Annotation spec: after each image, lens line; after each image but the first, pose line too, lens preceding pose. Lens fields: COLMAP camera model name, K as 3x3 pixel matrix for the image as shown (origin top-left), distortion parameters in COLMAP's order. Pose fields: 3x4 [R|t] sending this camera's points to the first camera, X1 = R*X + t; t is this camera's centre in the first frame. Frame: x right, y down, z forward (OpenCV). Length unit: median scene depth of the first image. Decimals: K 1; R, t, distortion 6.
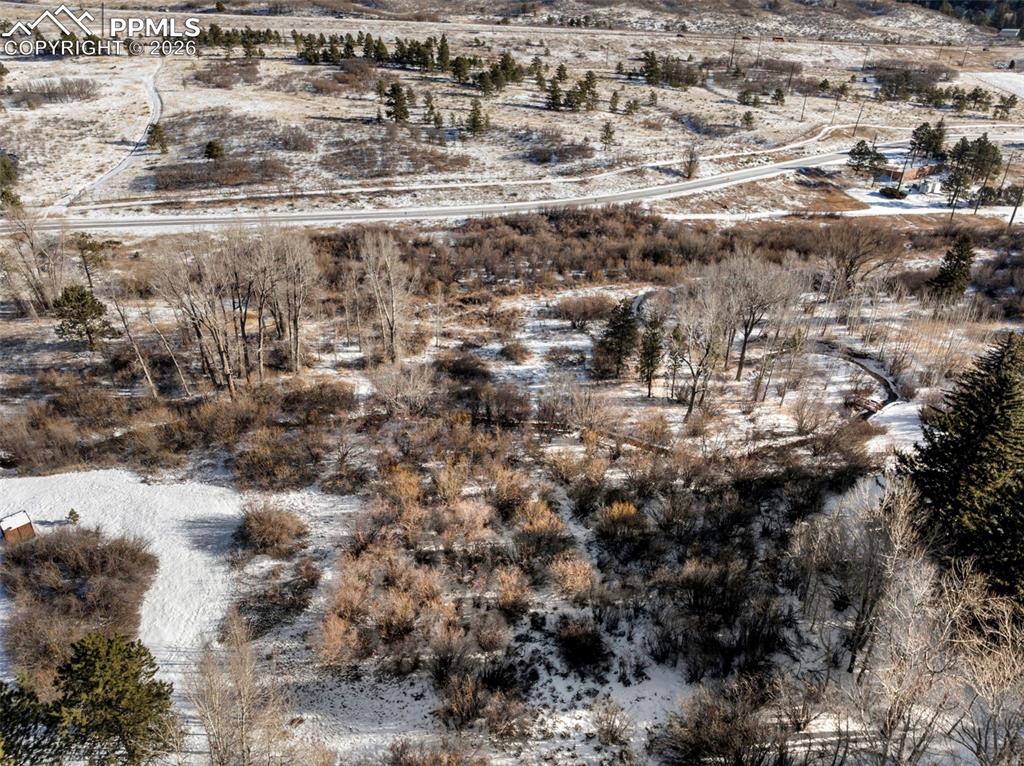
lens RADIAL K [[735.6, 0, 512.0], [0, 735.6, 383.0], [0, 0, 1]] dist [-0.037245, 0.001237]
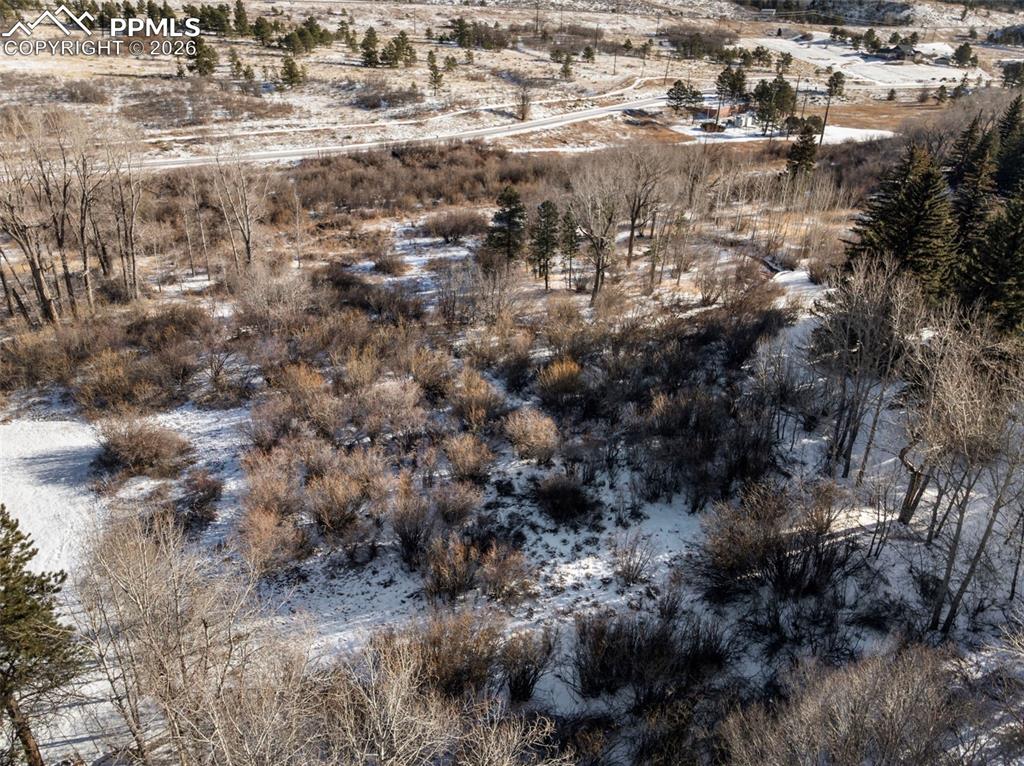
lens RADIAL K [[735.6, 0, 512.0], [0, 735.6, 383.0], [0, 0, 1]] dist [-0.037245, 0.001237]
pose [[0.964845, -0.120941, 0.233338, -0.051884], [0.123566, 0.992331, 0.003395, 0.075310], [-0.231959, 0.025557, 0.972390, 0.062147]]
